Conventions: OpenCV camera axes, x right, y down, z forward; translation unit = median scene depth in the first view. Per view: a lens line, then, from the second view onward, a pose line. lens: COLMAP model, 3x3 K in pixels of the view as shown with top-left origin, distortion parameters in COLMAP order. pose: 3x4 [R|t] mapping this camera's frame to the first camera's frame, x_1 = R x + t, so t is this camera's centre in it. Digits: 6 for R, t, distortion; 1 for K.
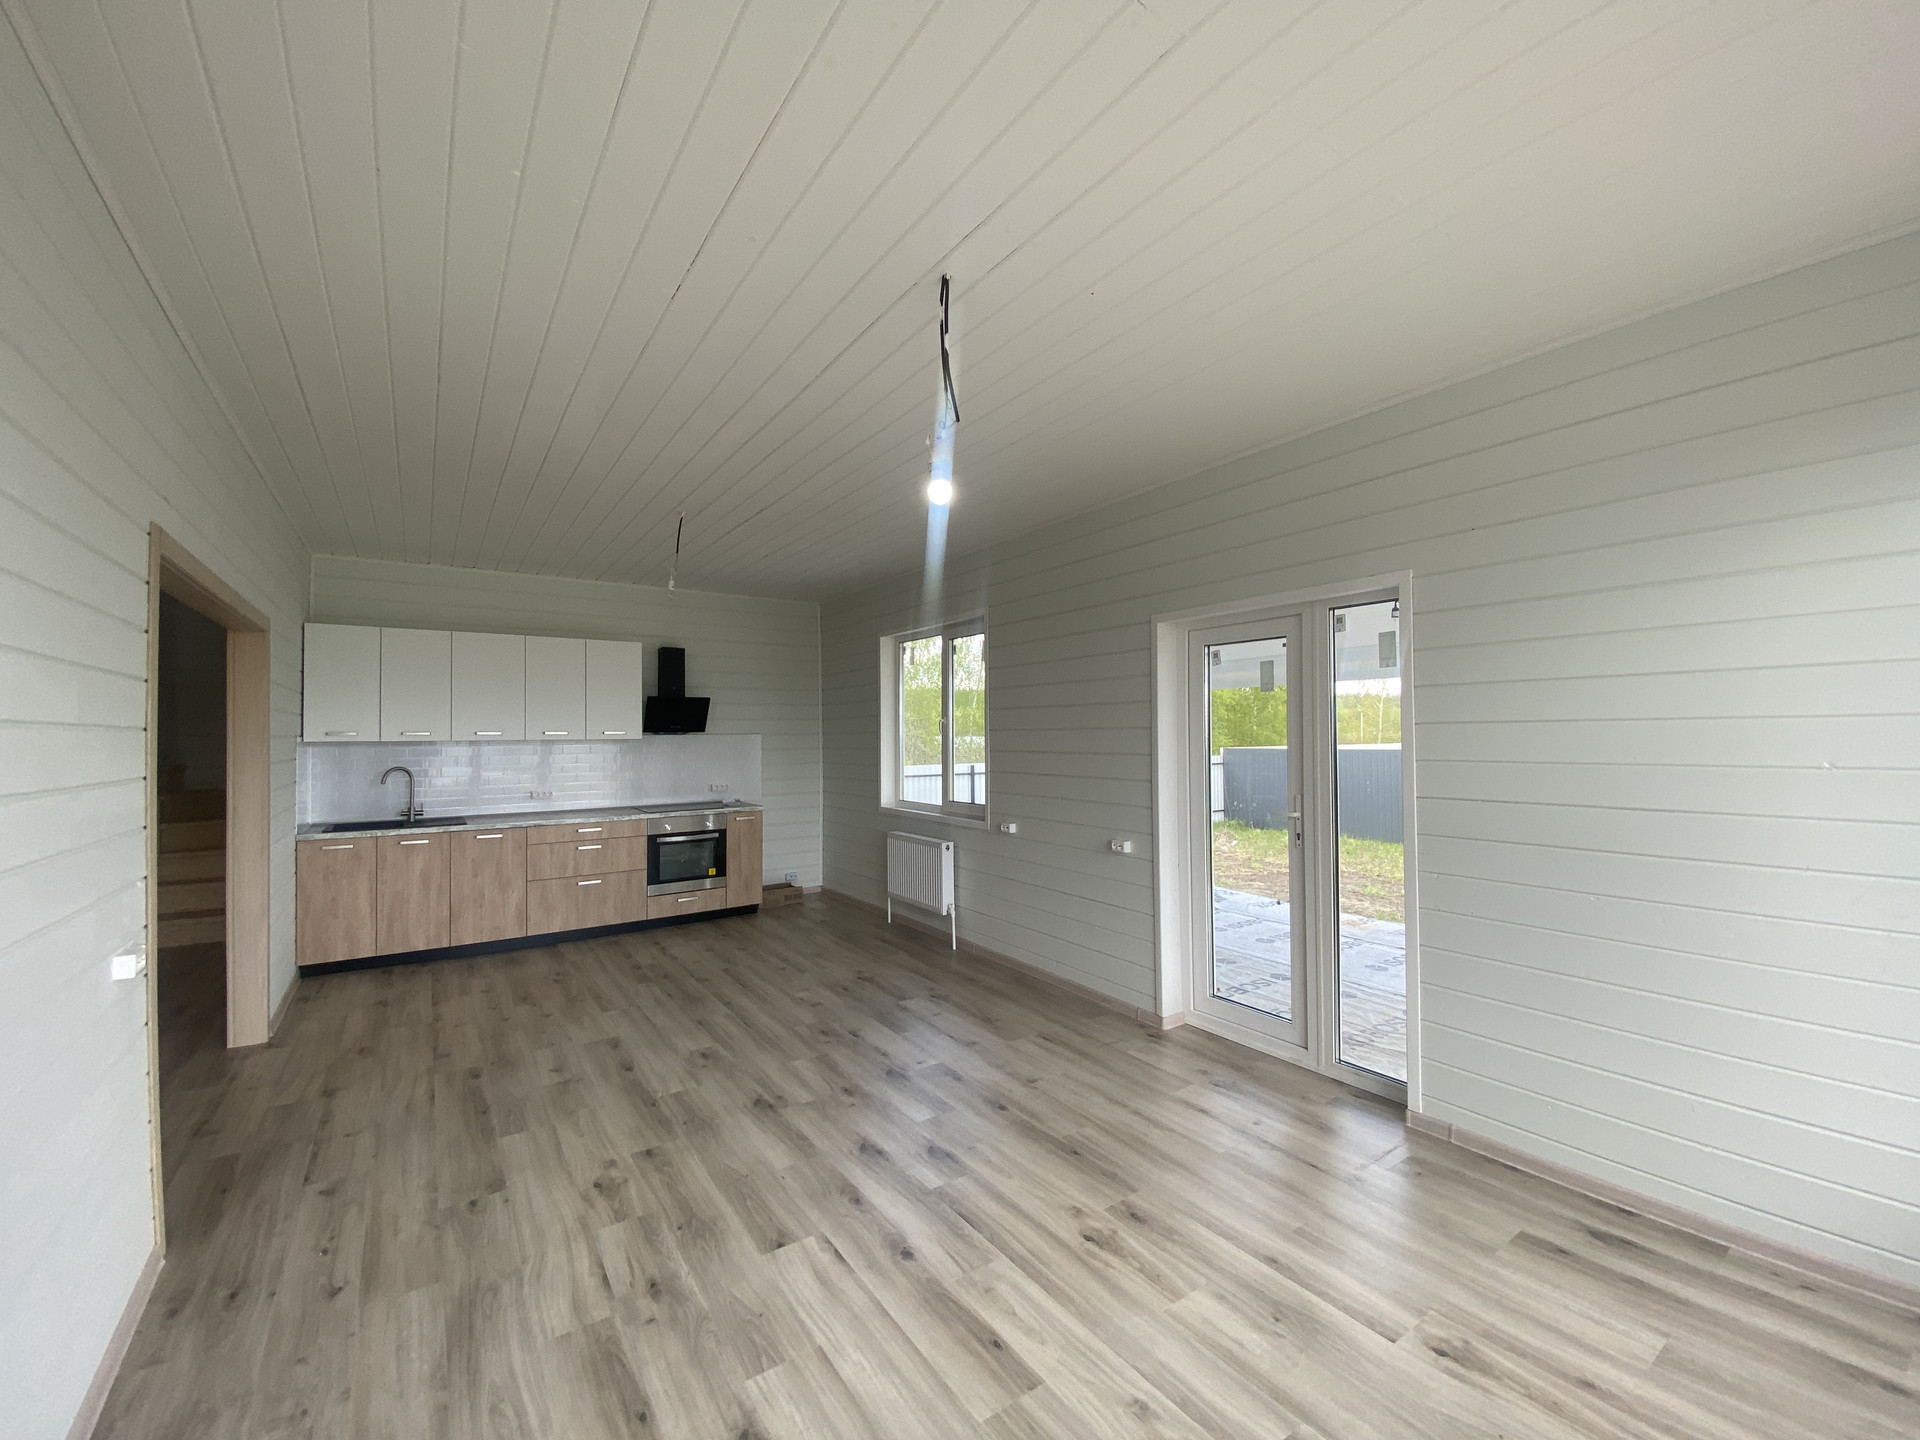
lens RADIAL K [[780.4, 0, 964.9], [0, 780.4, 722.0], [0, 0, 1]] dist [0.010047, -0.013955]
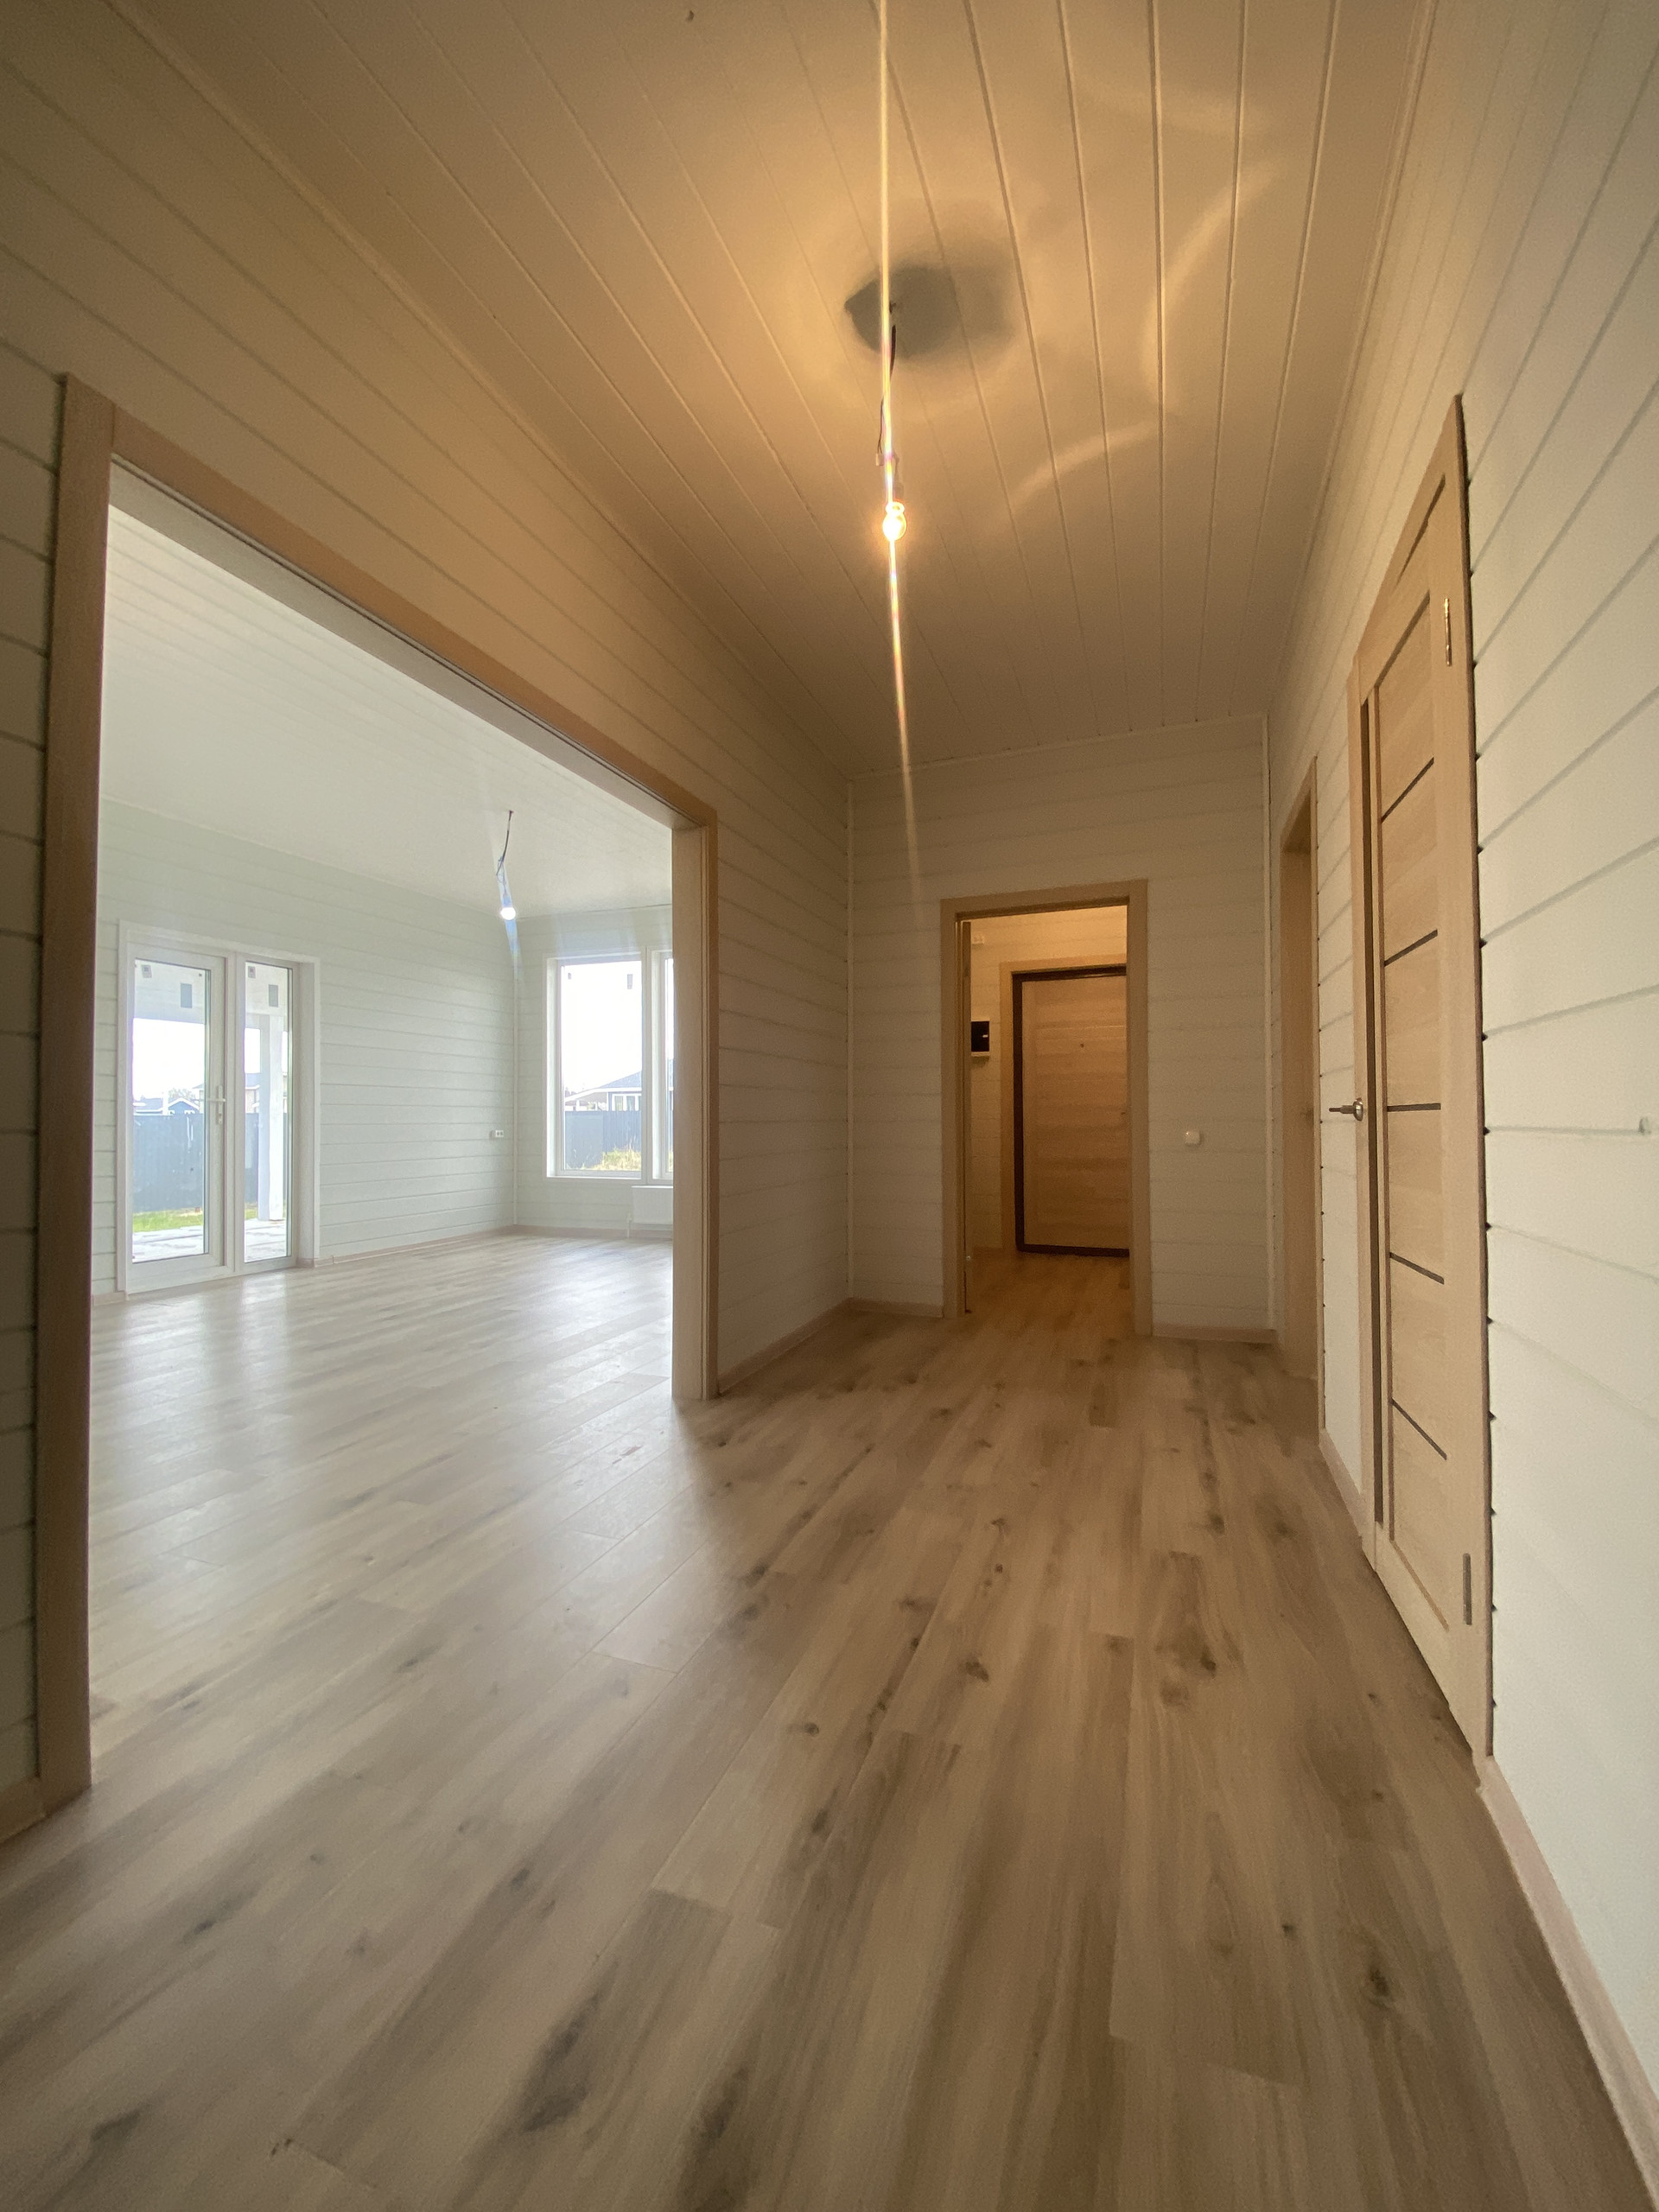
lens RADIAL K [[899.1, 0, 825.7], [0, 899.1, 1105.4], [0, 0, 1]] dist [0.010047, -0.013955]
pose [[-0.570271, 0.022231, 0.821156, -1.019046], [-0.007806, 0.999442, -0.032479, 0.116003], [-0.821420, -0.024932, -0.569779, 0.696237]]
